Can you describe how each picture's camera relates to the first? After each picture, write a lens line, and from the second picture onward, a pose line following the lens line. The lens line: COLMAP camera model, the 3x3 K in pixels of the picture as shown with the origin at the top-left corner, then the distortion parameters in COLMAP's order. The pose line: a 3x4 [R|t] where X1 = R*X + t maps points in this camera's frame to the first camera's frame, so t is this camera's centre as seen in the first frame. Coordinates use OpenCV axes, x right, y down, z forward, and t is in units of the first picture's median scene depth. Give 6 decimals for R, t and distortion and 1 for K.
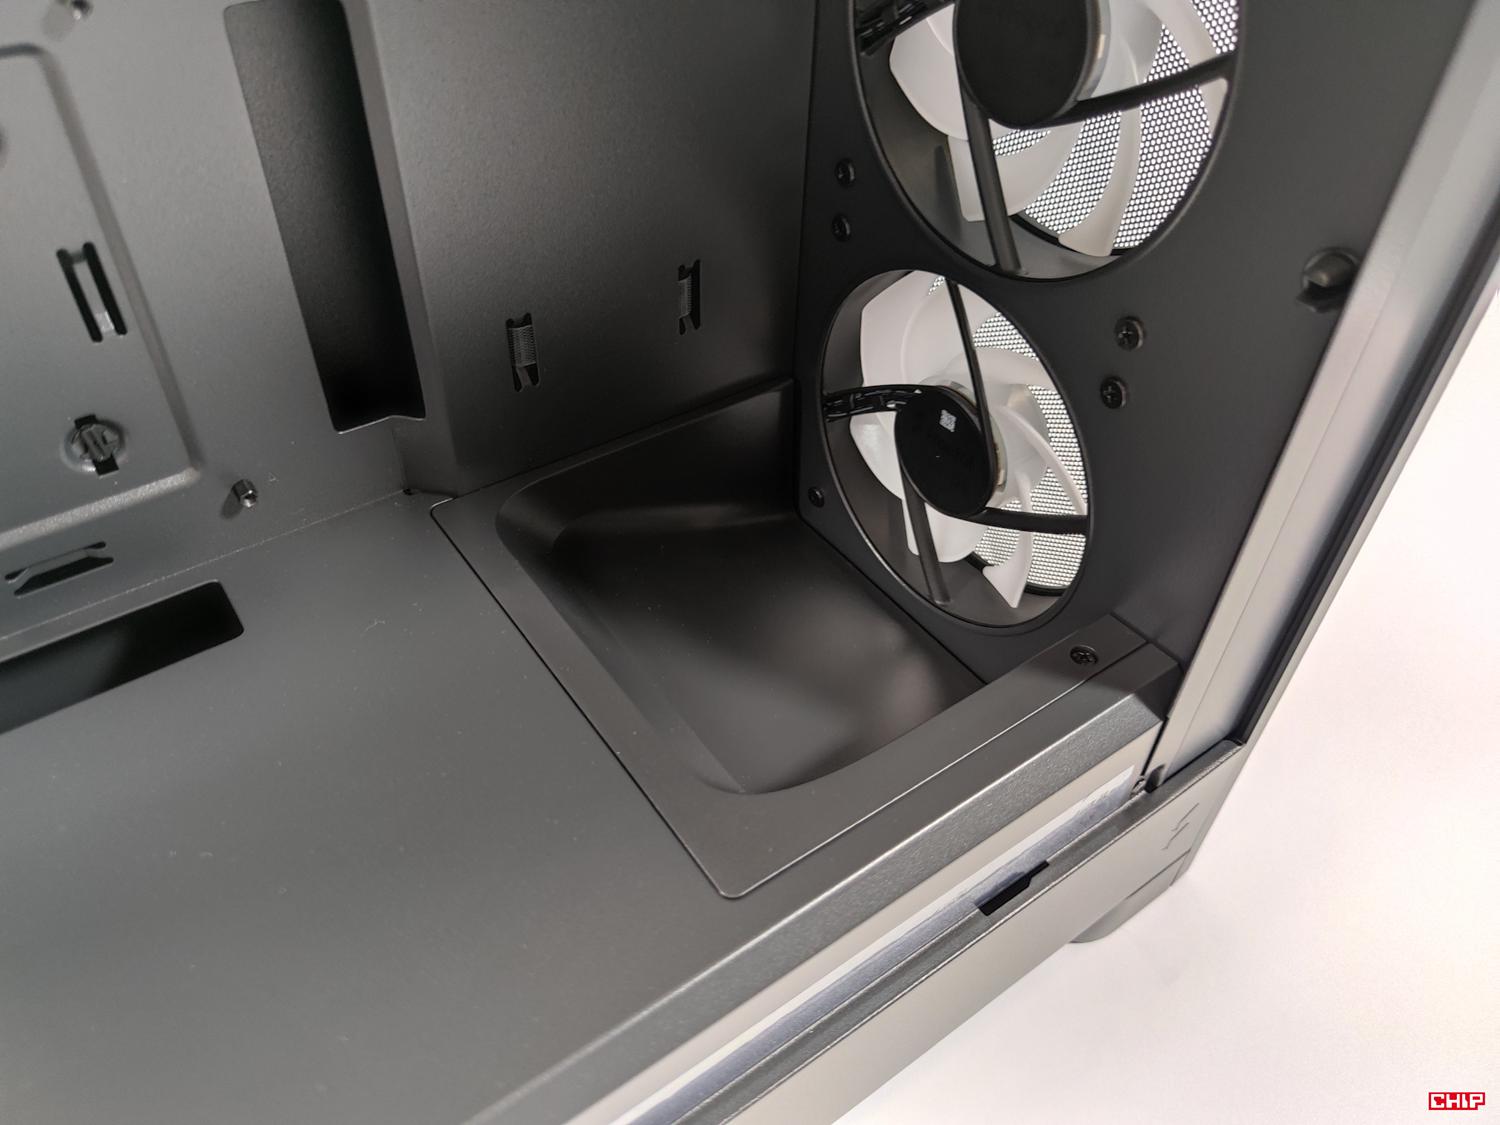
lens RADIAL K [[1105.4, 0, 724.5], [0, 1105.4, 569.6], [0, 0, 1]] dist [-0.006540, -0.024966]
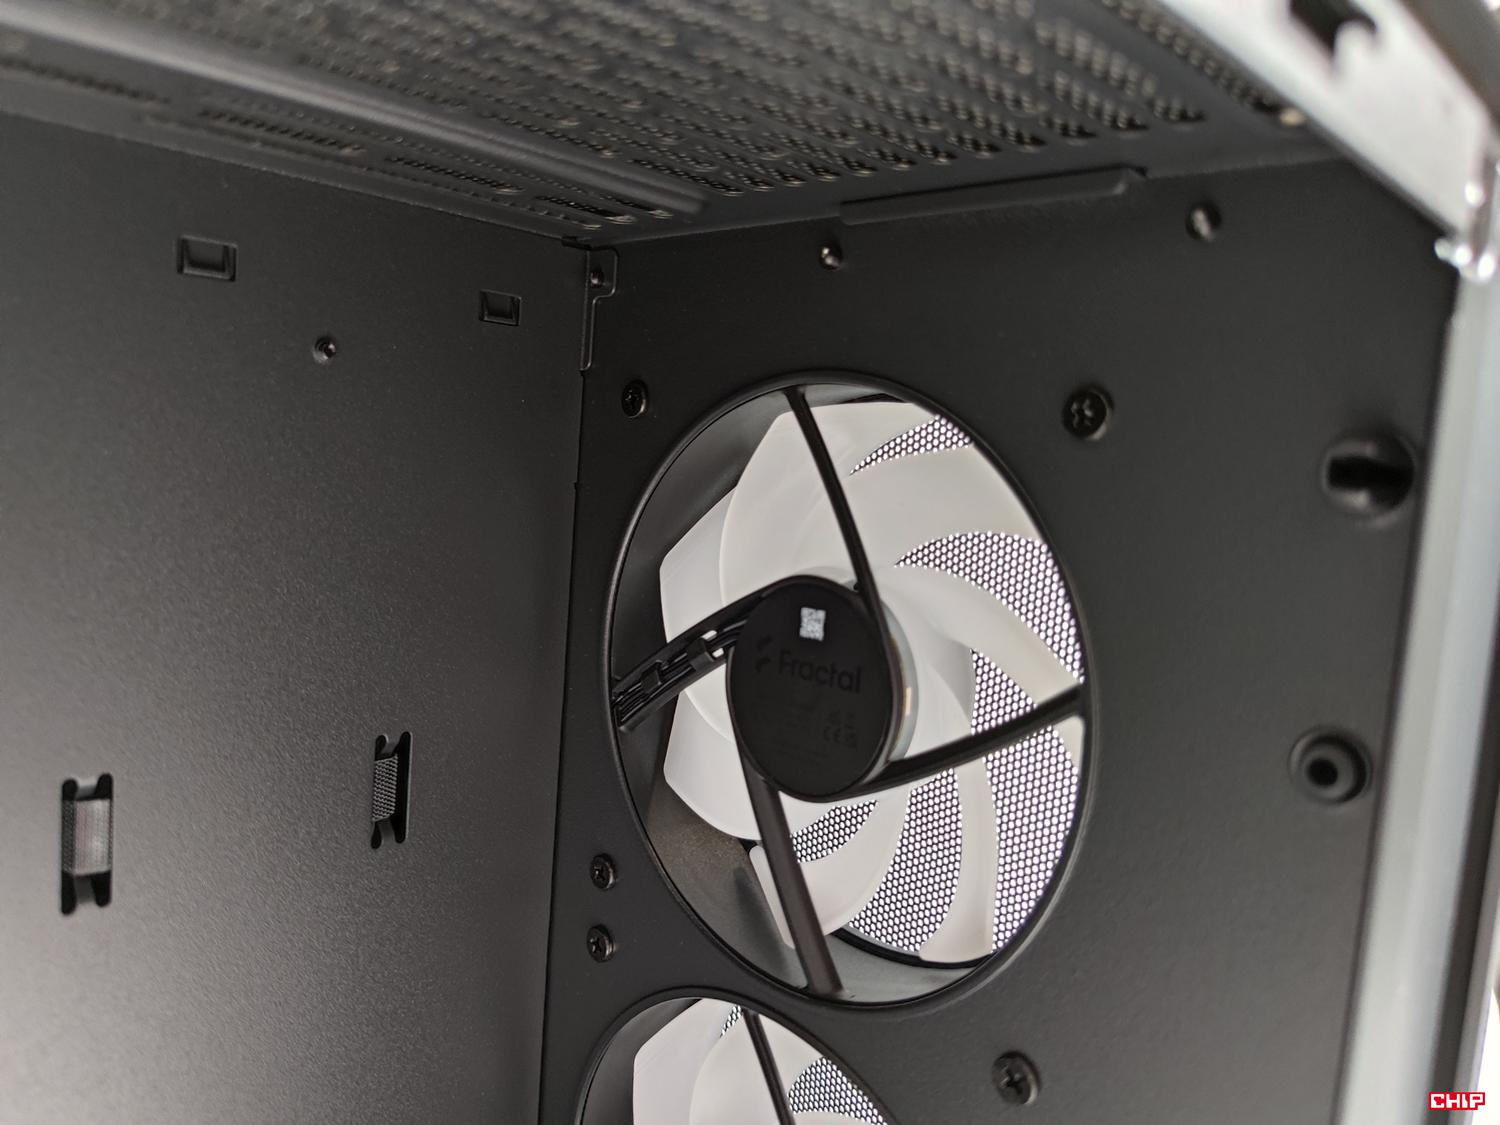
lens RADIAL K [[1105.4, 0, 745.9], [0, 1105.4, 575.4], [0, 0, 1]] dist [-0.006540, -0.024966]
pose [[0.981320, 0.041522, 0.187849, 0.068477], [0.077933, 0.806929, -0.585485, -0.083178], [-0.175891, 0.589187, 0.788619, 0.321548]]
